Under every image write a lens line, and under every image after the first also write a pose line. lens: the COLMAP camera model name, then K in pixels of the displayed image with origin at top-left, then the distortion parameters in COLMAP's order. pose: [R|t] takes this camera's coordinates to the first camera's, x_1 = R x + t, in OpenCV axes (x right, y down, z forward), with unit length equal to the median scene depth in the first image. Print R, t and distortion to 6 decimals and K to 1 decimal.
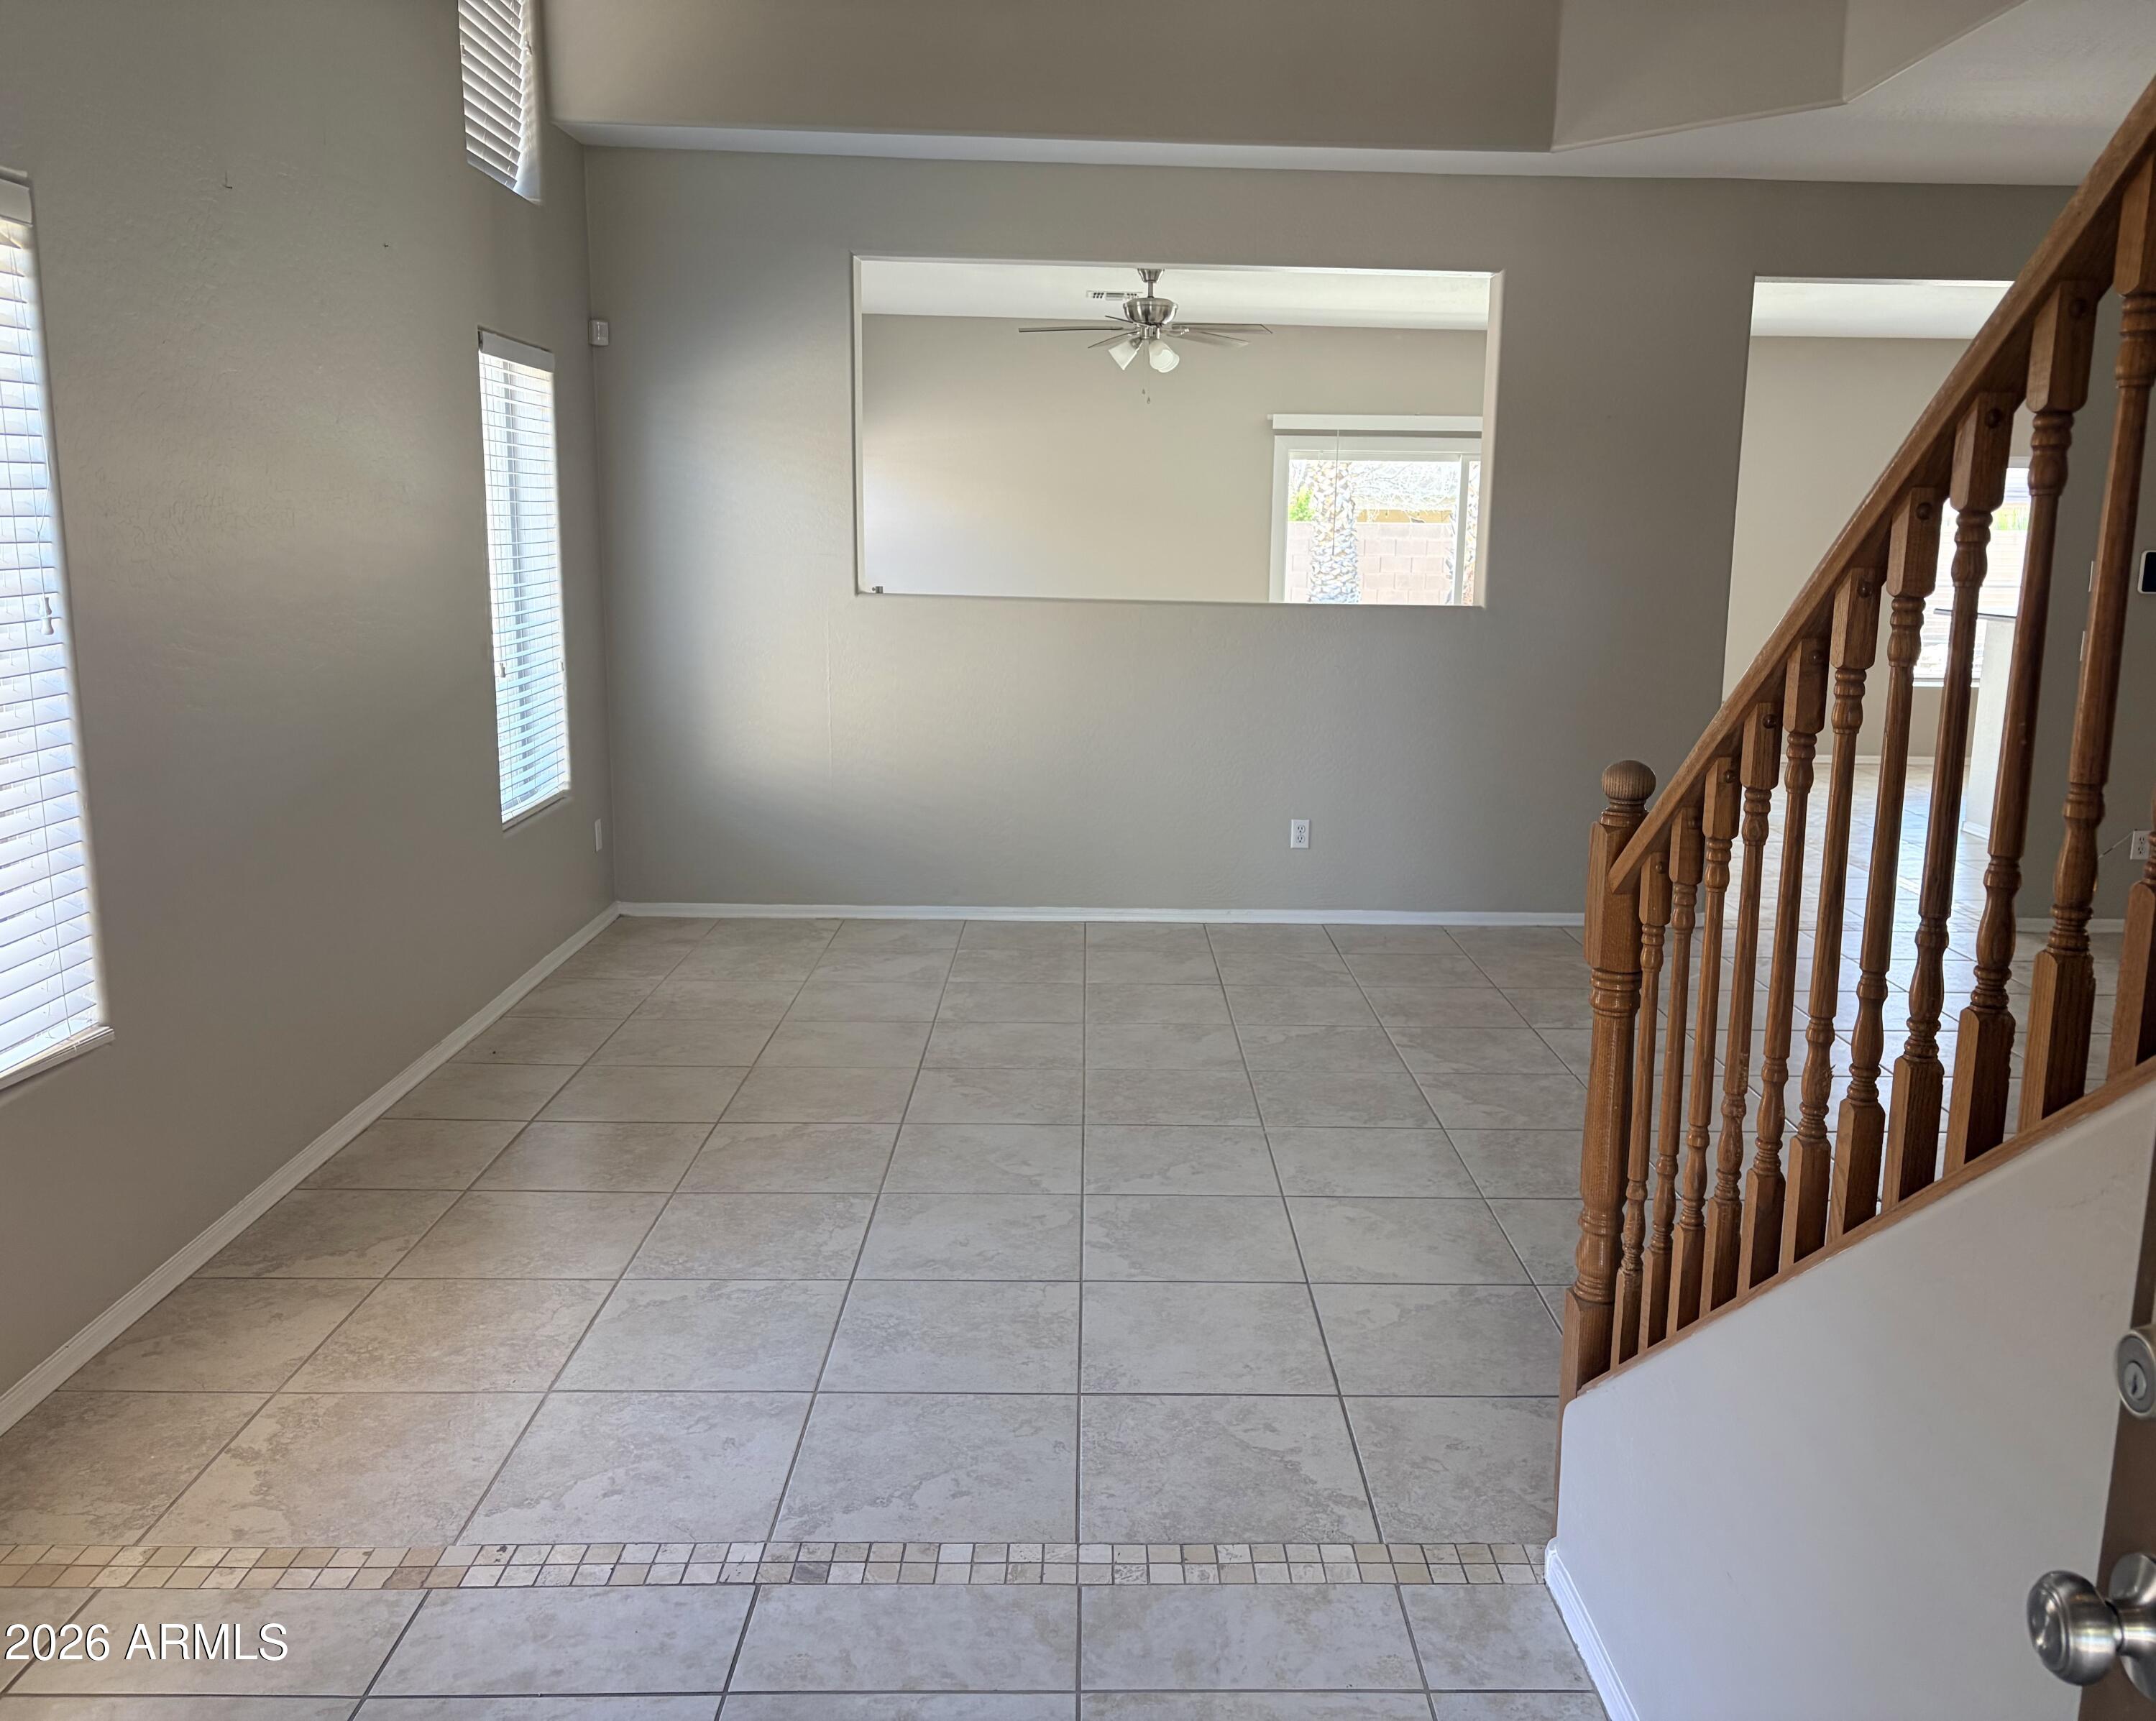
lens RADIAL K [[1677.5, 0, 1078.0], [0, 1677.5, 860.5], [0, 0, 1]] dist [0.024989, -0.008200]
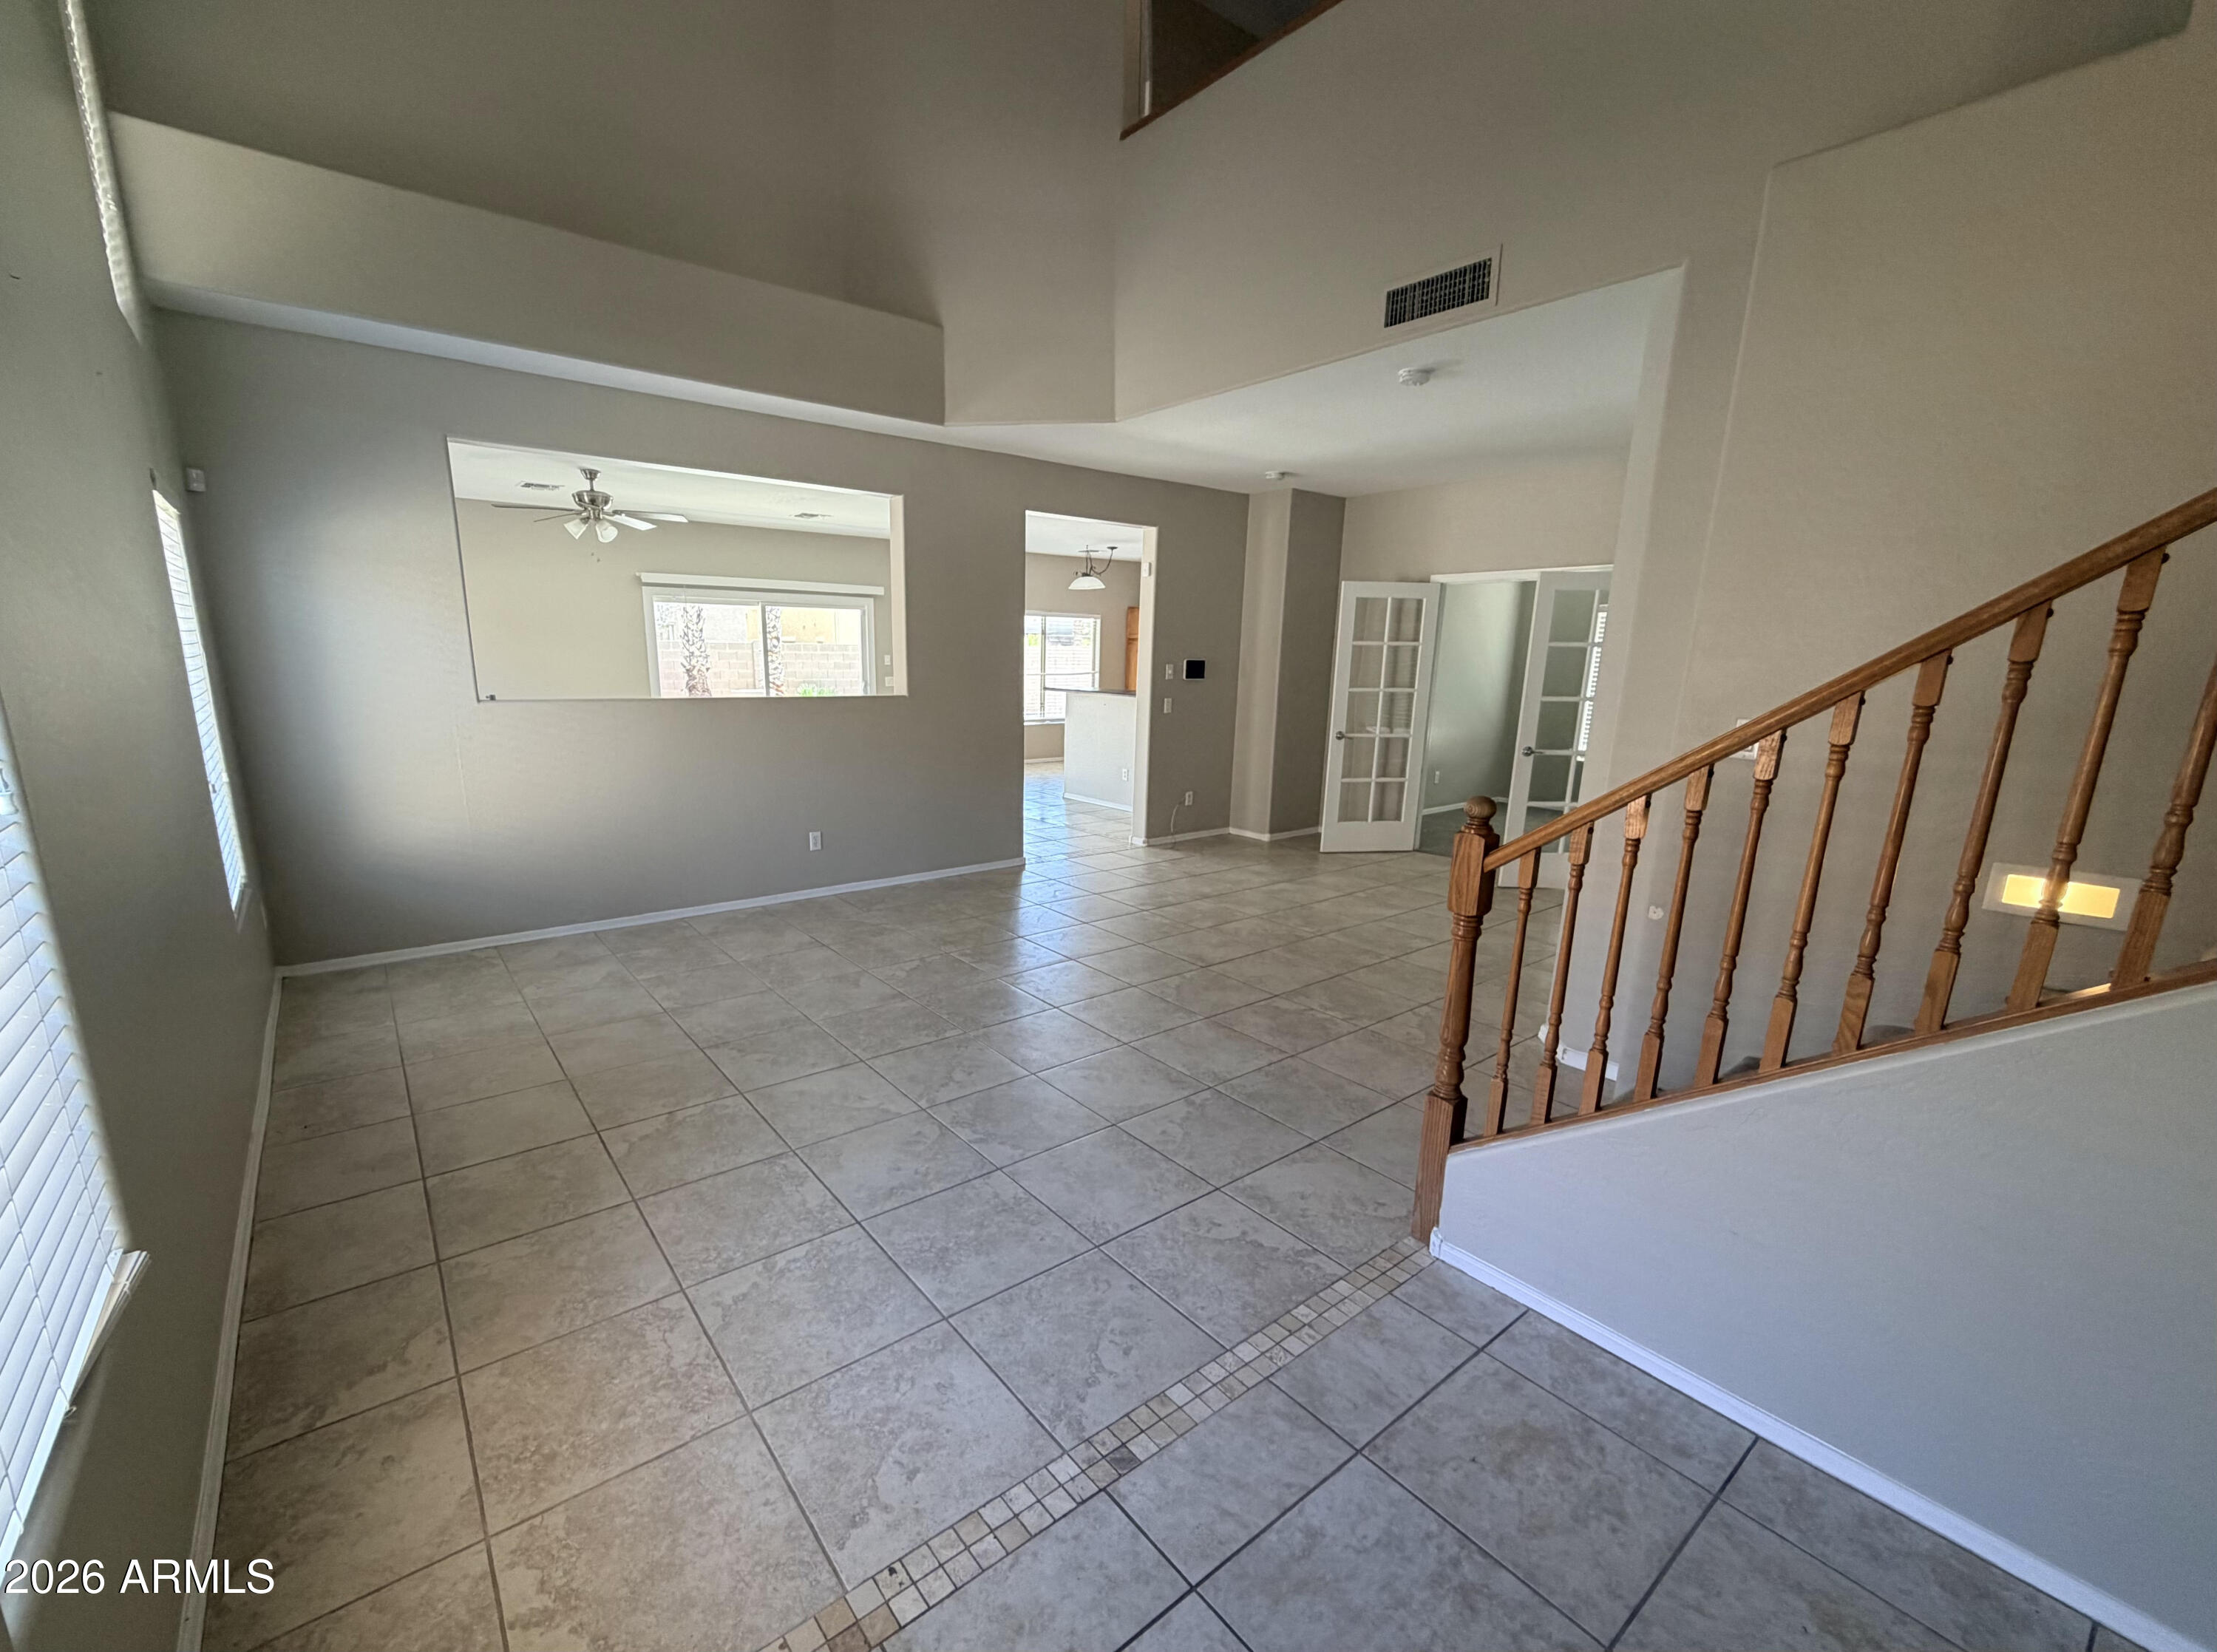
lens RADIAL K [[930.0, 0, 1059.2], [0, 930.0, 864.2], [0, 0, 1]] dist [-0.003204, -0.000480]
pose [[0.814049, -0.133590, 0.565224, -0.343240], [0.112395, 0.991026, 0.072353, -0.062001], [-0.569817, 0.004629, 0.821759, 0.267117]]
